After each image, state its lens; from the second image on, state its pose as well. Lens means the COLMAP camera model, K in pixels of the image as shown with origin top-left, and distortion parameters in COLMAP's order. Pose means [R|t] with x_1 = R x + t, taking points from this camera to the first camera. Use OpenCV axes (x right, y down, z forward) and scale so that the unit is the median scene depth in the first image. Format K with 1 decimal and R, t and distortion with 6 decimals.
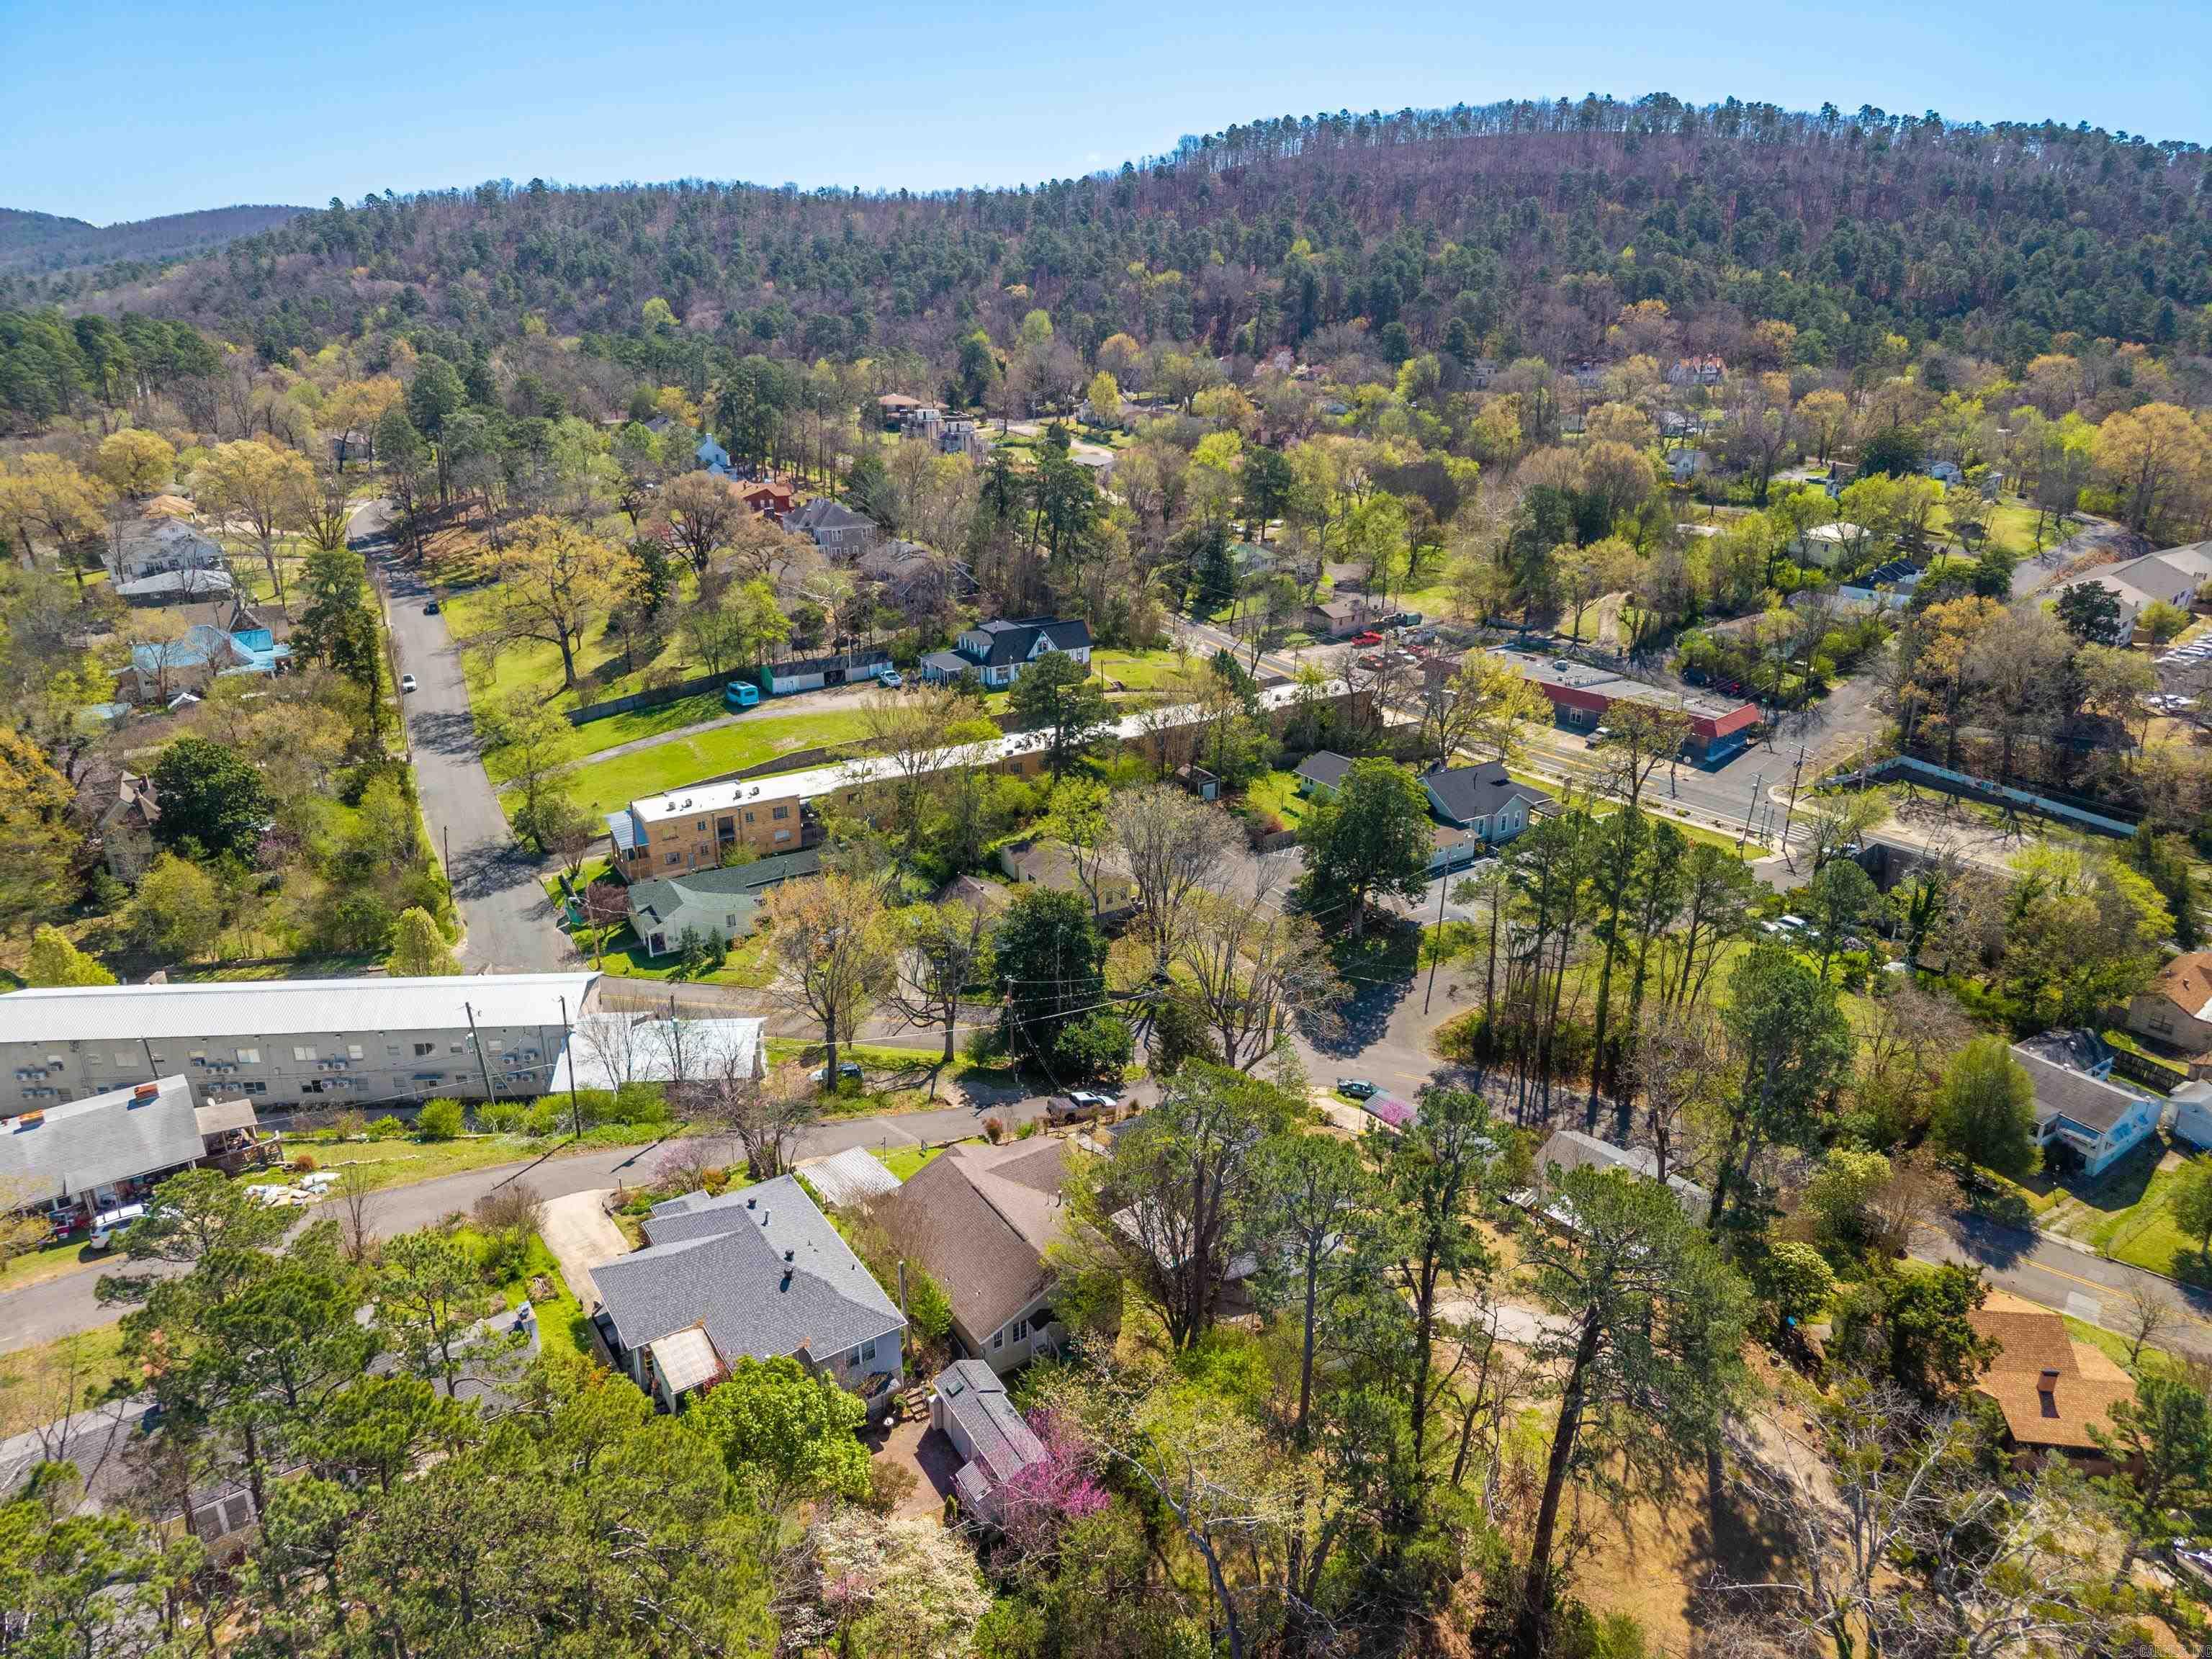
lens RADIAL K [[1605.4, 0, 1106.0], [0, 1605.4, 829.5], [0, 0, 1]] dist [0.021766, -0.001202]
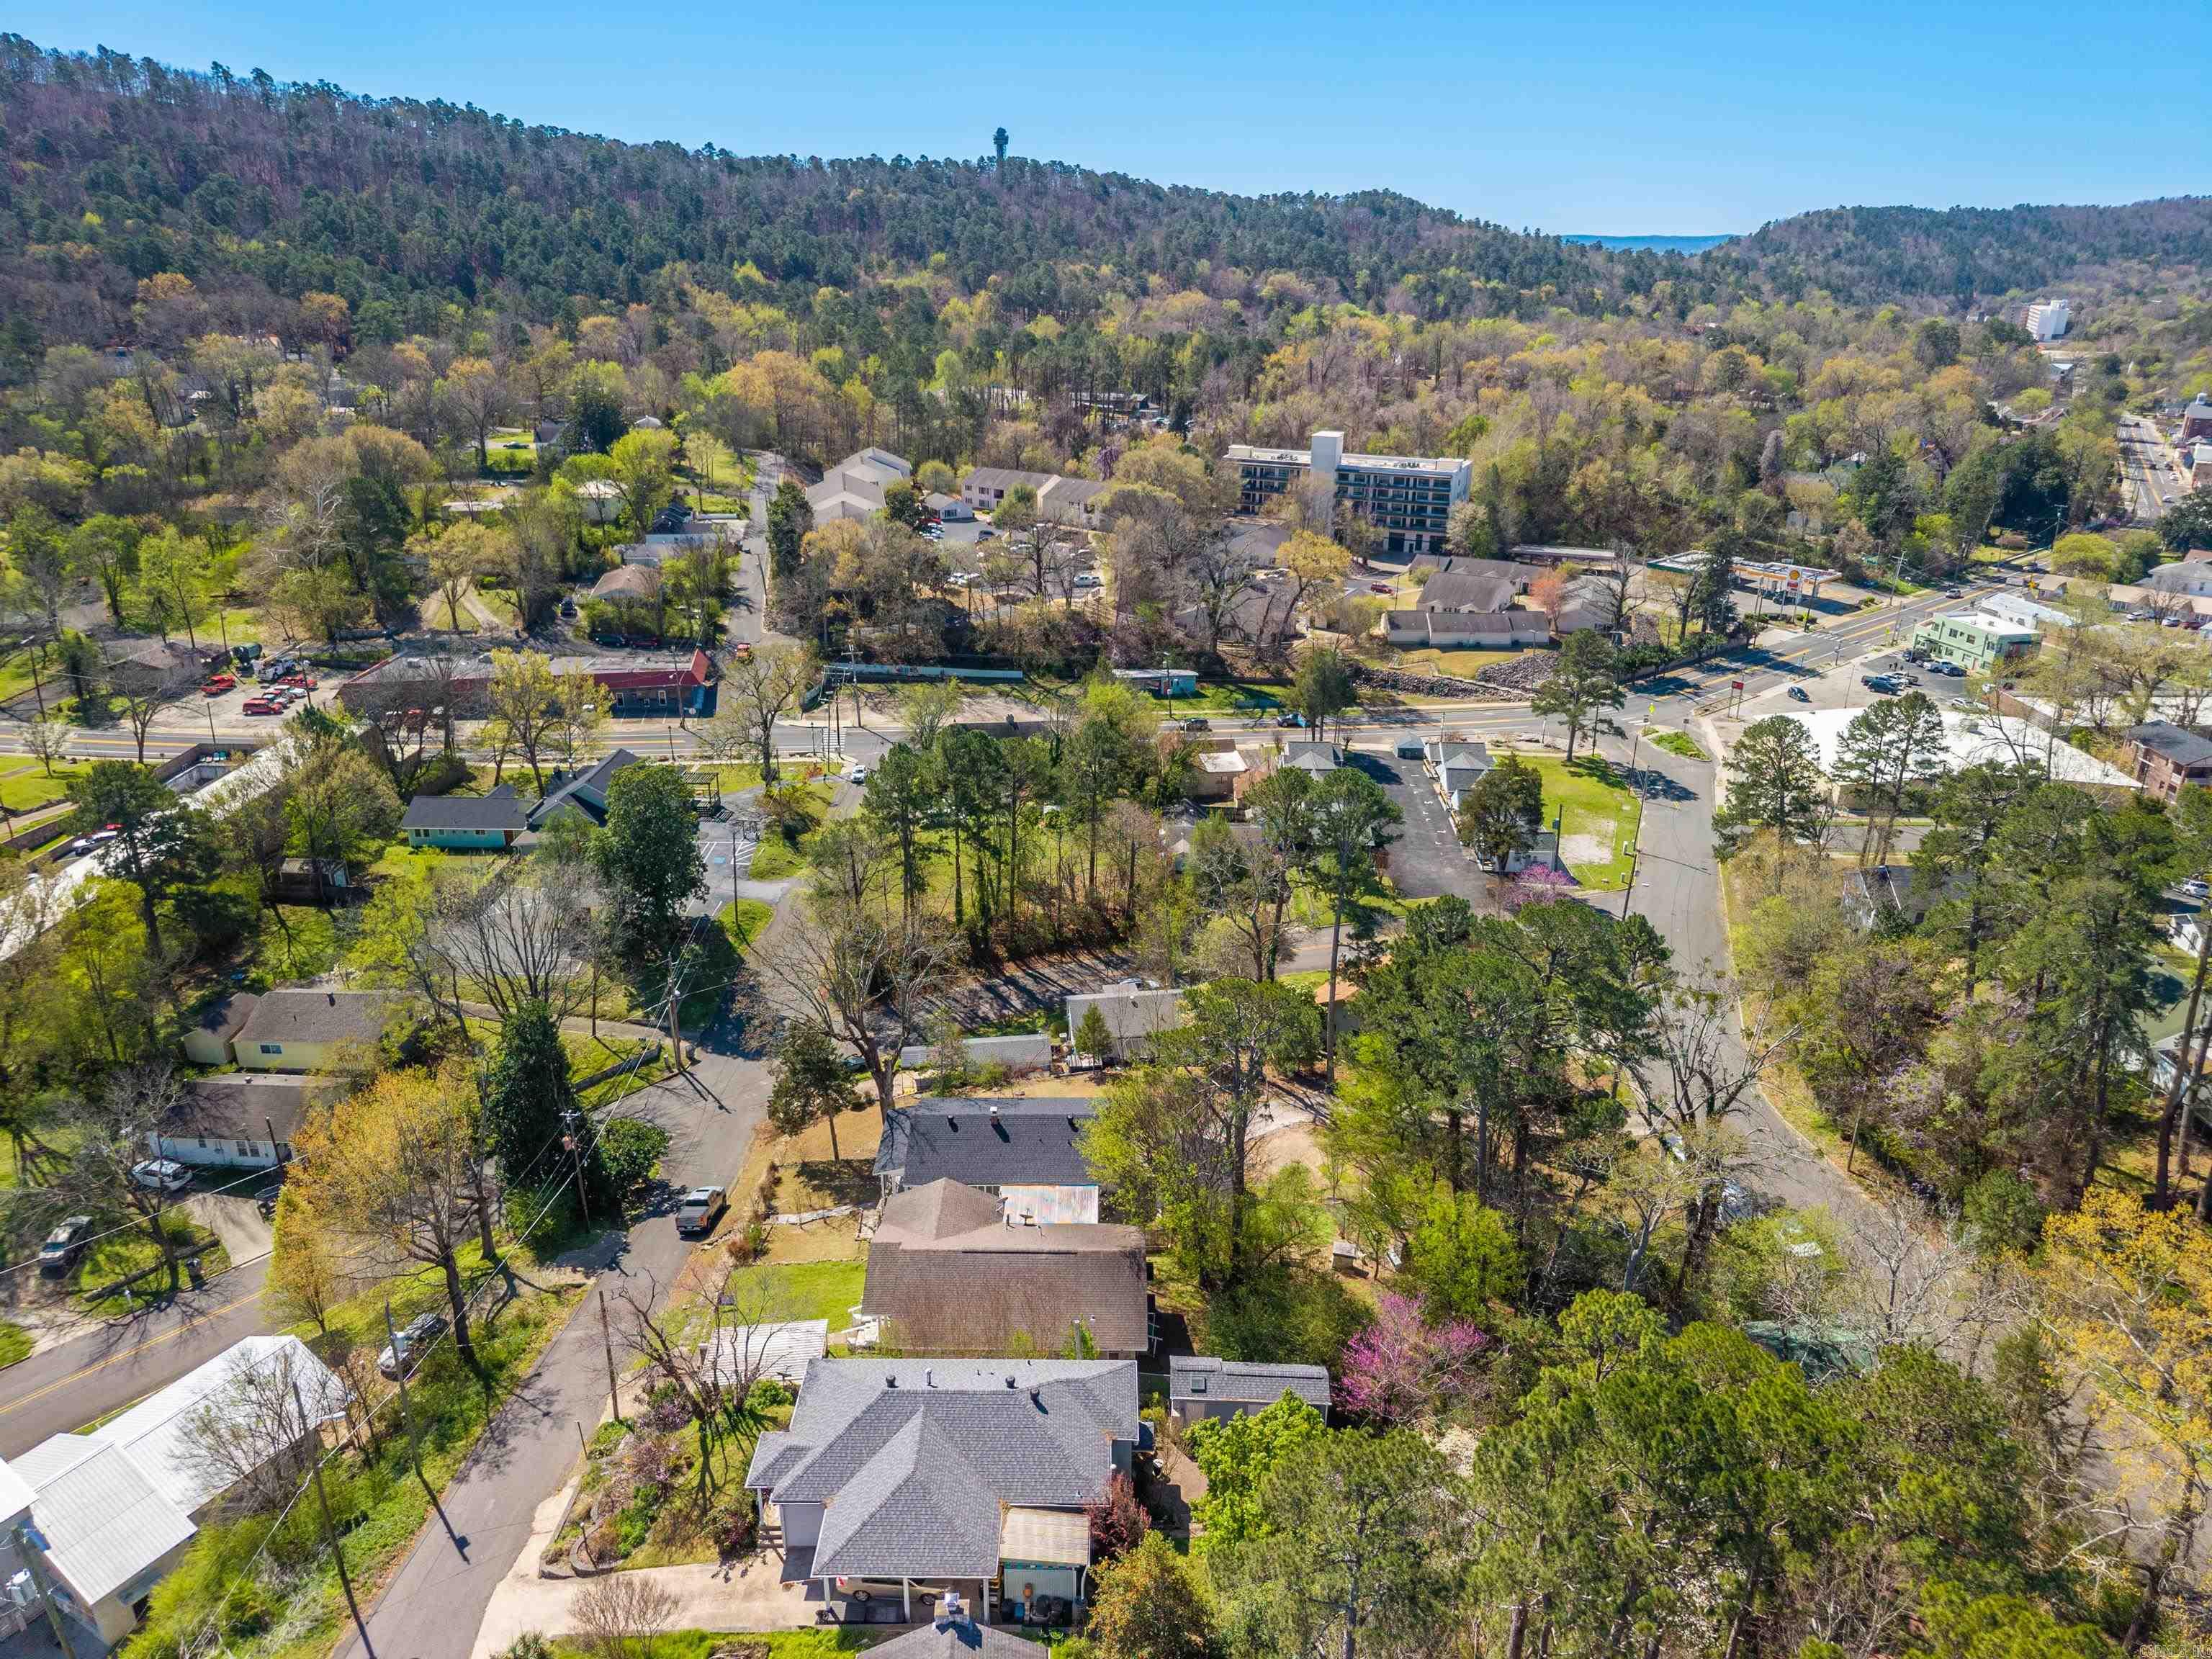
lens RADIAL K [[1605.4, 0, 1106.0], [0, 1605.4, 829.5], [0, 0, 1]] dist [0.021766, -0.001202]
pose [[0.543950, -0.299682, 0.783779, -0.264019], [0.286145, 0.944311, 0.162475, -0.049745], [-0.788821, 0.135896, 0.599410, 0.133402]]
